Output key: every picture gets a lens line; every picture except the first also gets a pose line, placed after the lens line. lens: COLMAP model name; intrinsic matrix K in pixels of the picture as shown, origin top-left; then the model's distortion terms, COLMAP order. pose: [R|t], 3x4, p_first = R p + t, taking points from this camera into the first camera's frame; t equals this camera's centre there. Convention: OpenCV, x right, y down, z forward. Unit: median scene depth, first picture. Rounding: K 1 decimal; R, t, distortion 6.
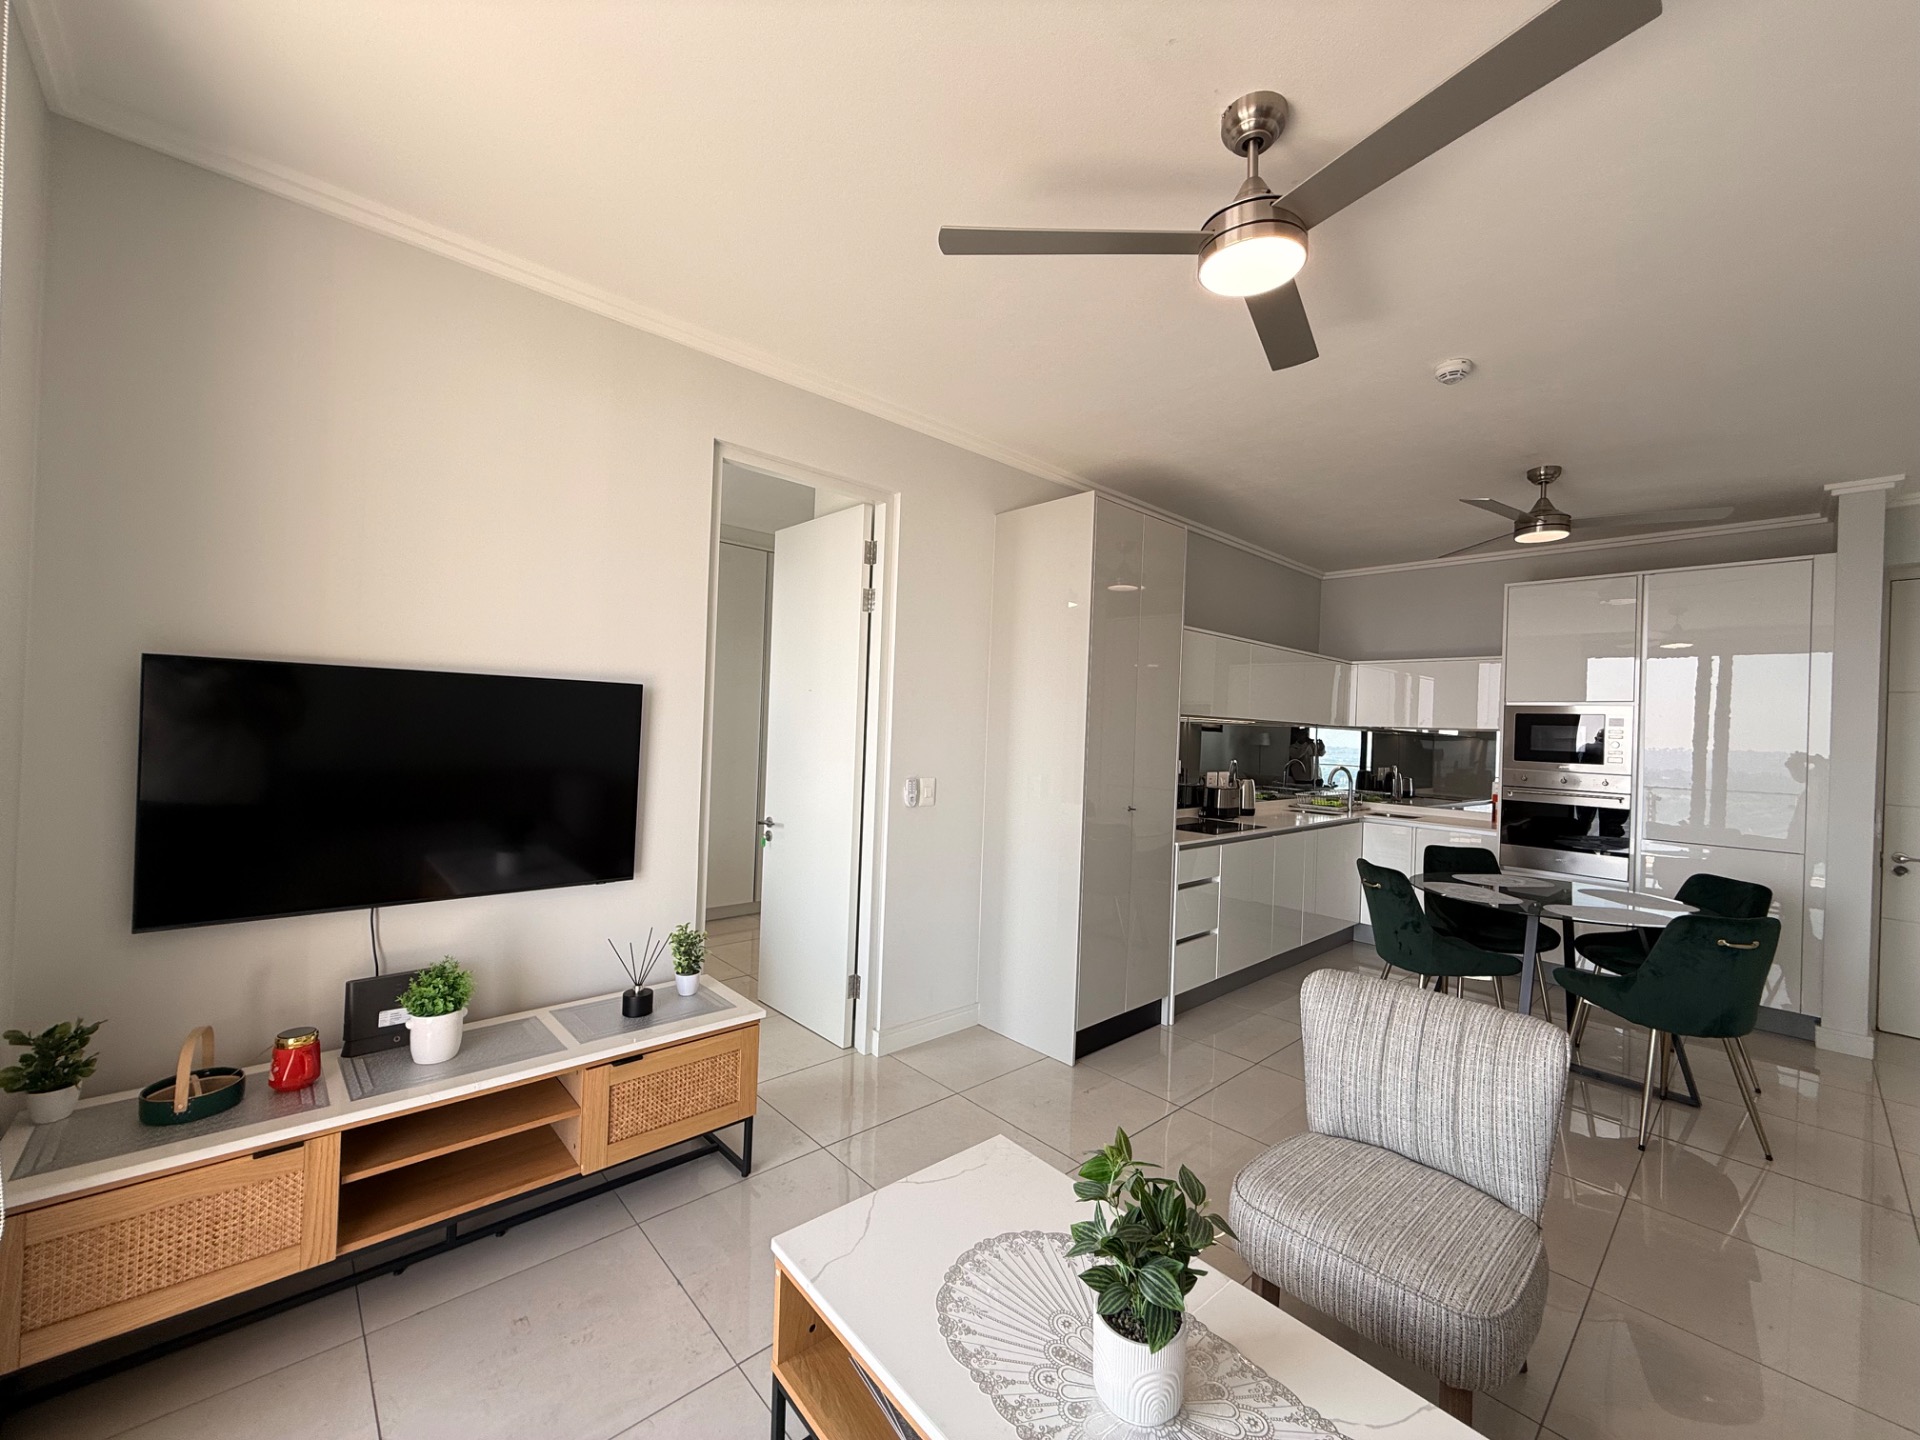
lens RADIAL K [[761.1, 0, 954.3], [0, 761.1, 722.1], [0, 0, 1]] dist [0.001693, 0.000066]
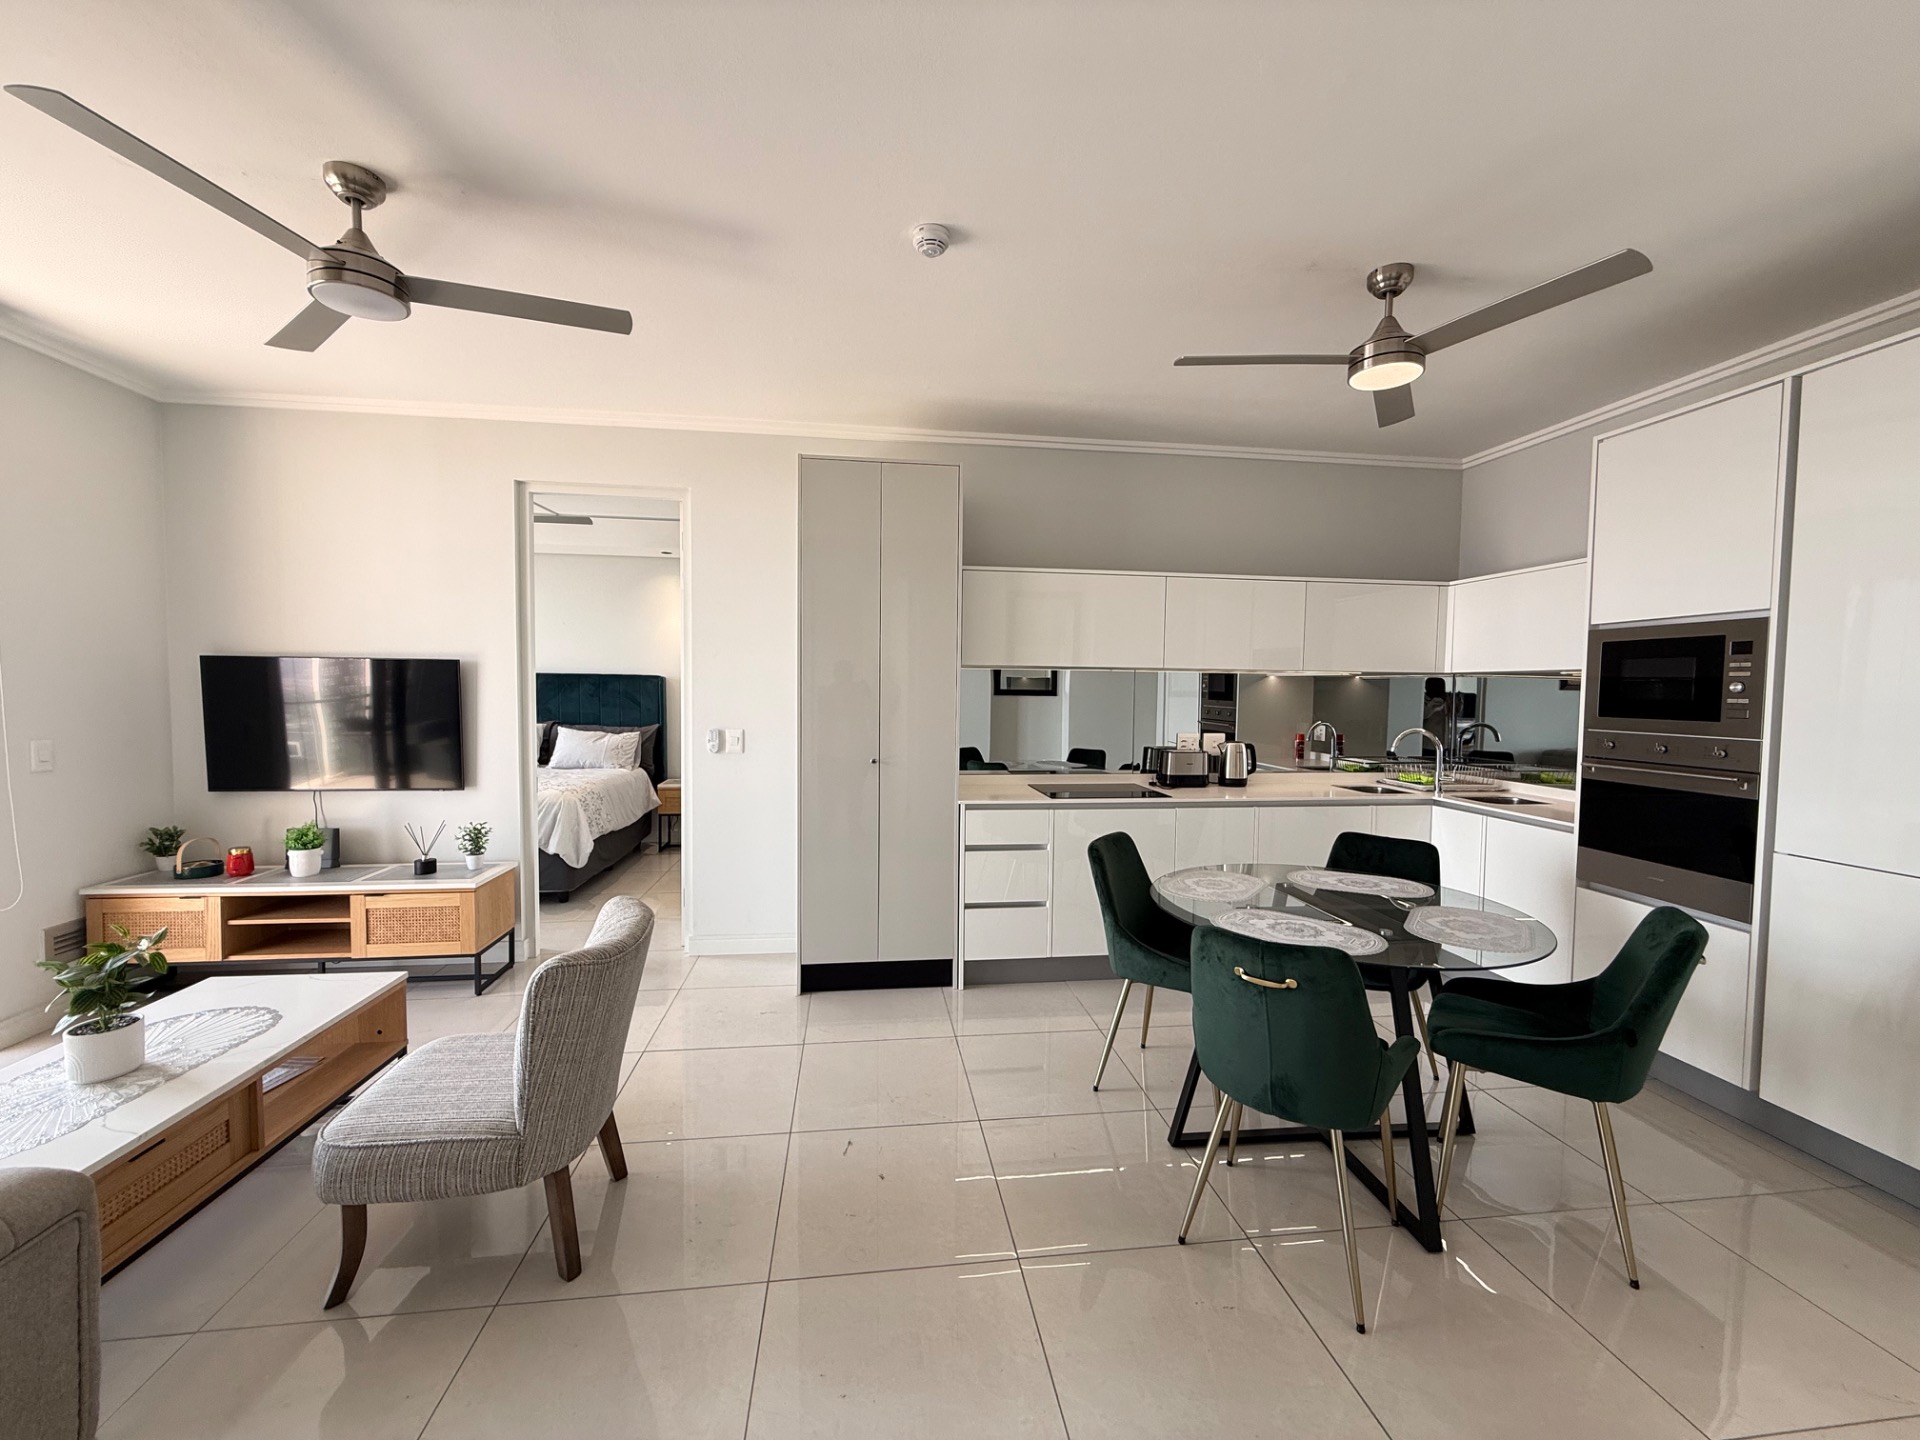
lens RADIAL K [[761.1, 0, 954.3], [0, 761.1, 722.1], [0, 0, 1]] dist [0.001693, 0.000066]
pose [[0.818846, -0.000385, -0.574014, 0.957539], [0.020284, 0.999395, 0.028265, 0.037954], [0.573655, -0.034788, 0.818358, 0.256646]]
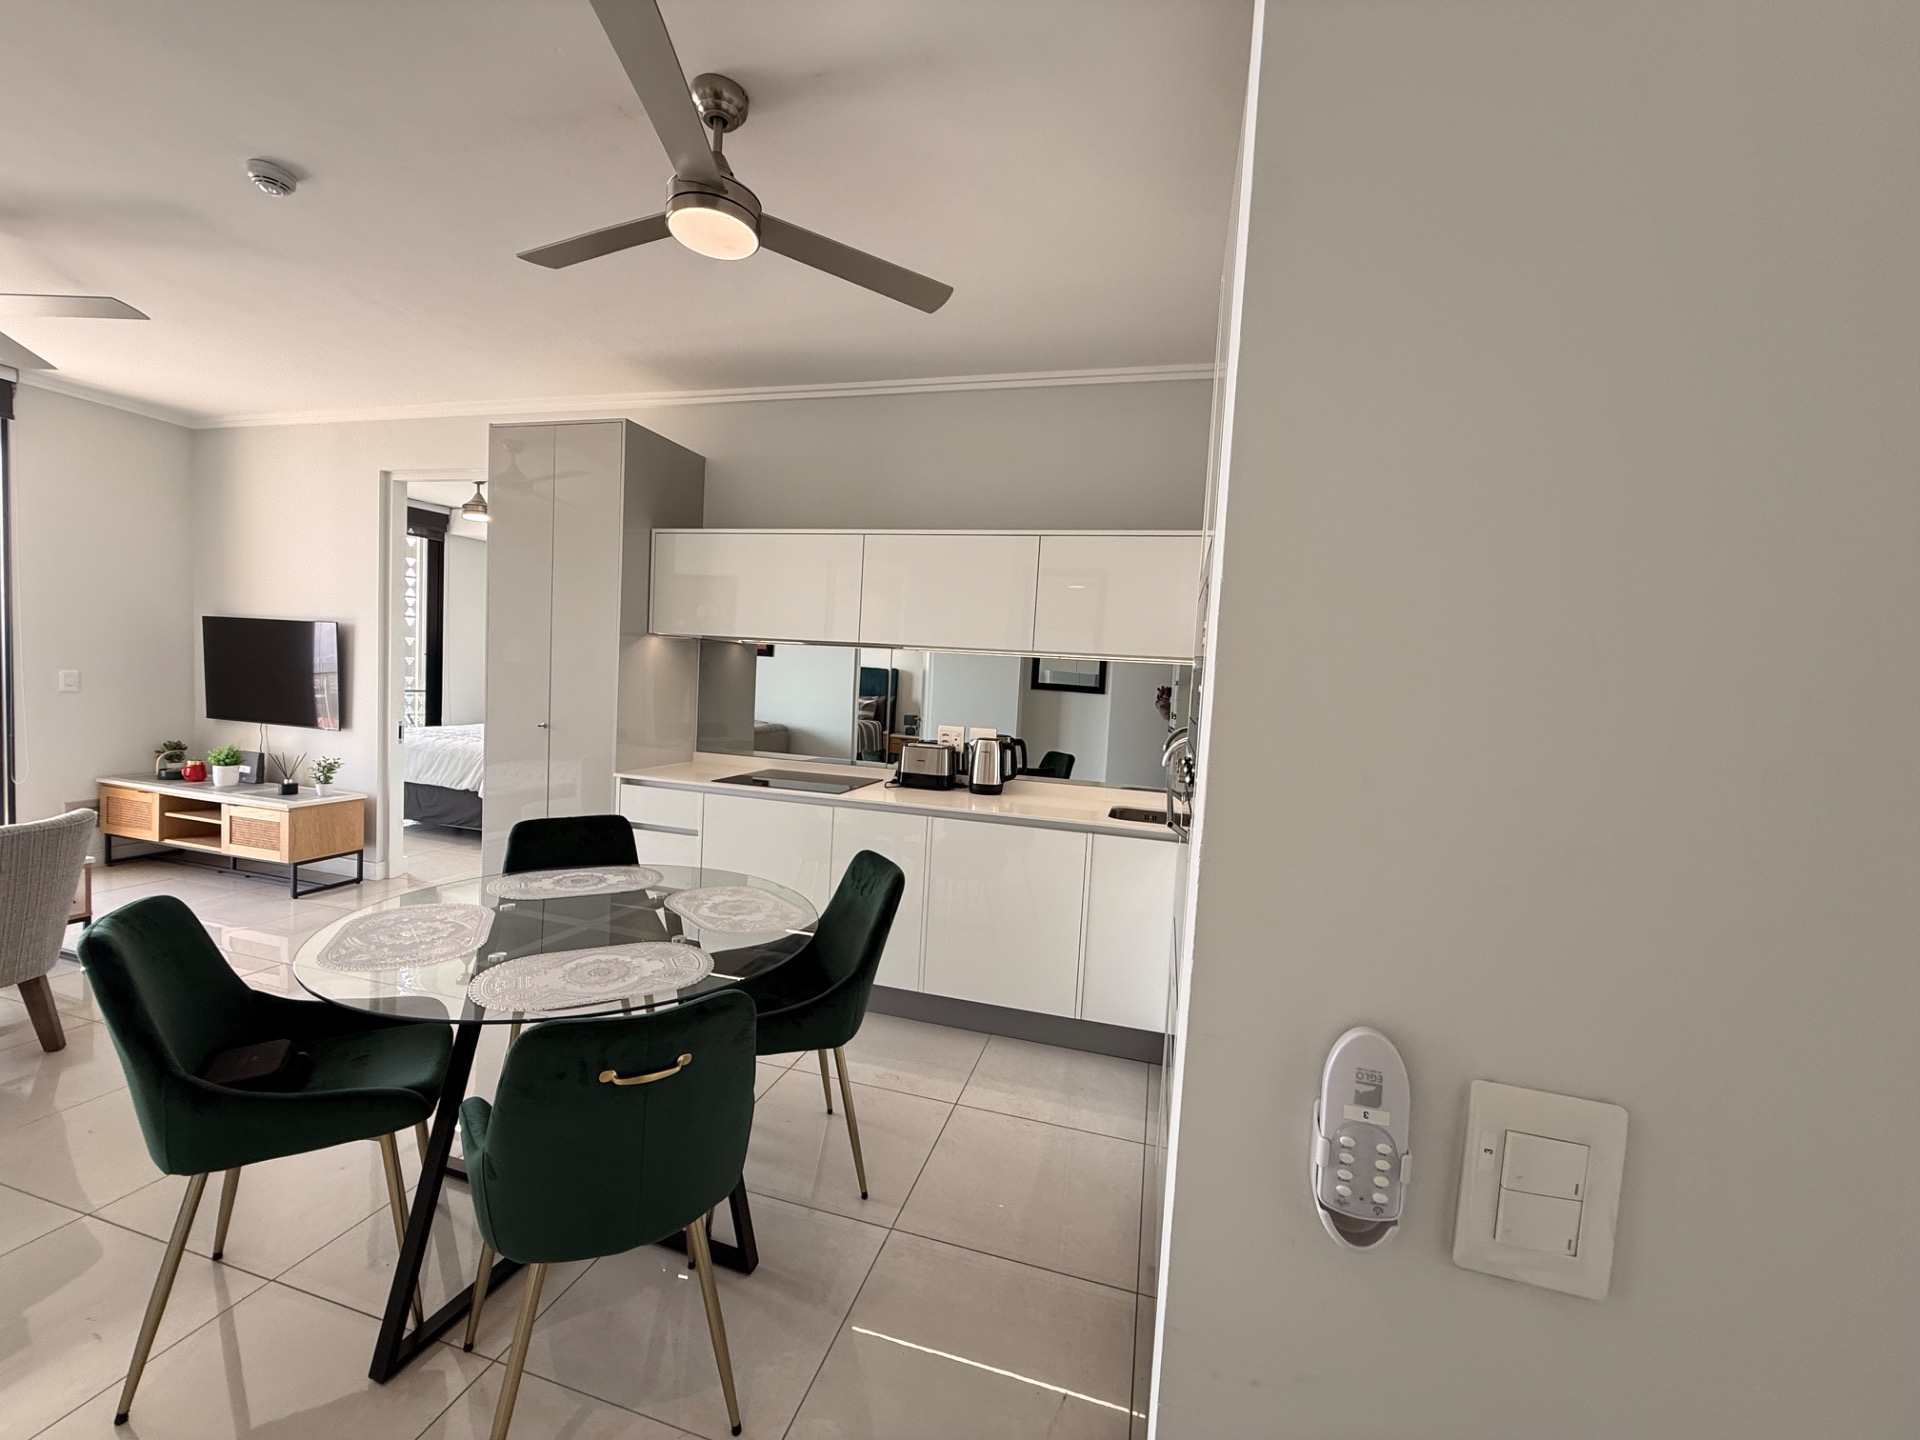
lens RADIAL K [[761.0, 0, 954.4], [0, 761.0, 722.6], [0, 0, 1]] dist [0.000796, 0.000336]
pose [[0.529166, 0.041795, -0.847488, 1.465779], [-0.032744, 0.999048, 0.028824, 0.066841], [0.847886, 0.012497, 0.530031, 0.993082]]
